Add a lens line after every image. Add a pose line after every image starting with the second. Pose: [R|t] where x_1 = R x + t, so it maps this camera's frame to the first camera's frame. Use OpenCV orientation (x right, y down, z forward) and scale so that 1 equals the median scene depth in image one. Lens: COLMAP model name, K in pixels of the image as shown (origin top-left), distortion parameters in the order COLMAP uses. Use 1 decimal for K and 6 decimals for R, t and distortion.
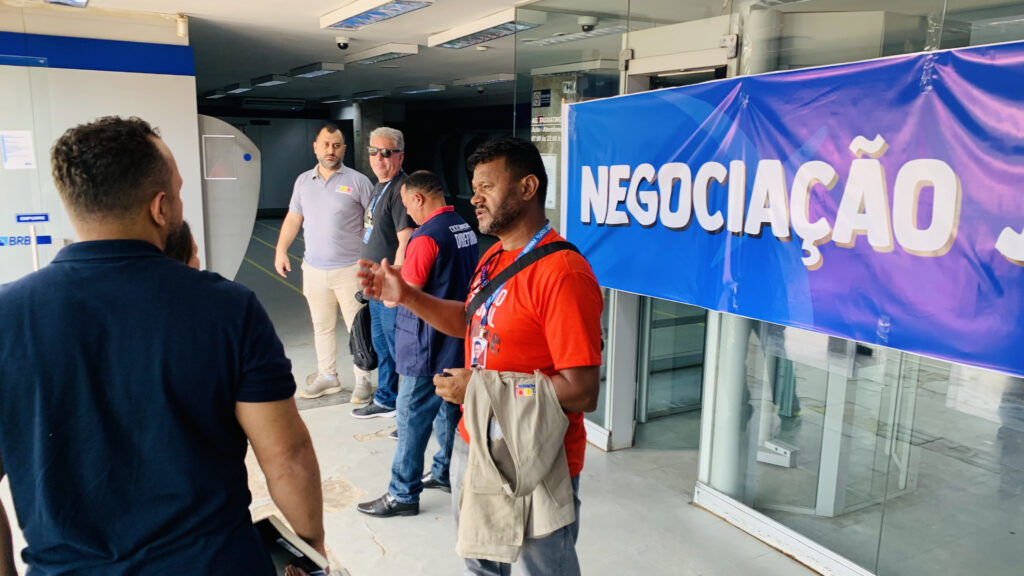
lens RADIAL K [[823.0, 0, 490.6], [0, 823.0, 298.2], [0, 0, 1]] dist [0.037949, -0.042658]
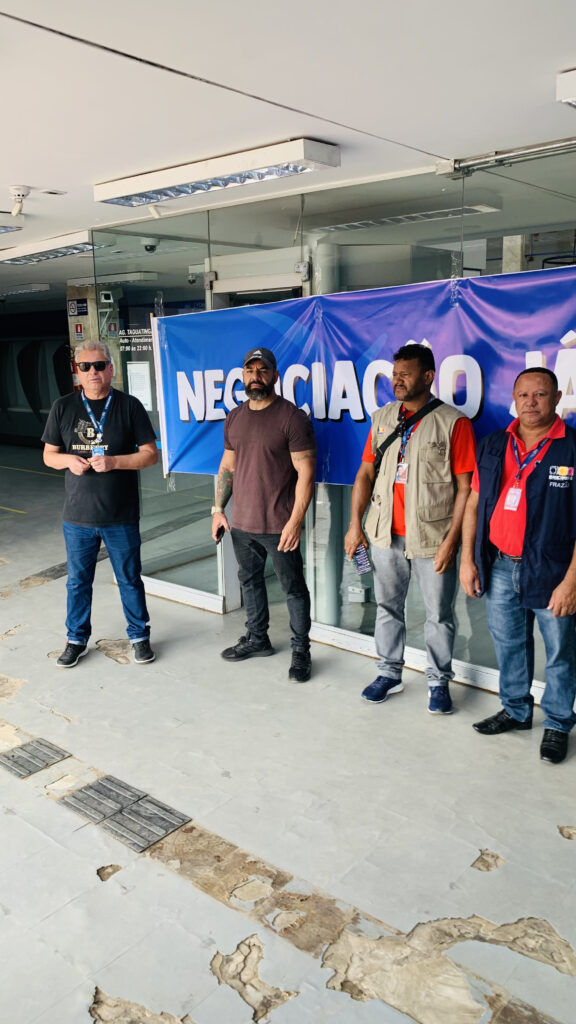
lens RADIAL K [[823.0, 0, 278.5], [0, 823.0, 505.0], [0, 0, 1]] dist [0.037949, -0.042658]
pose [[0.937239, -0.104424, 0.332685, -0.172848], [0.102131, 0.994471, 0.024423, 0.012201], [-0.333396, 0.011088, 0.942722, -0.144012]]
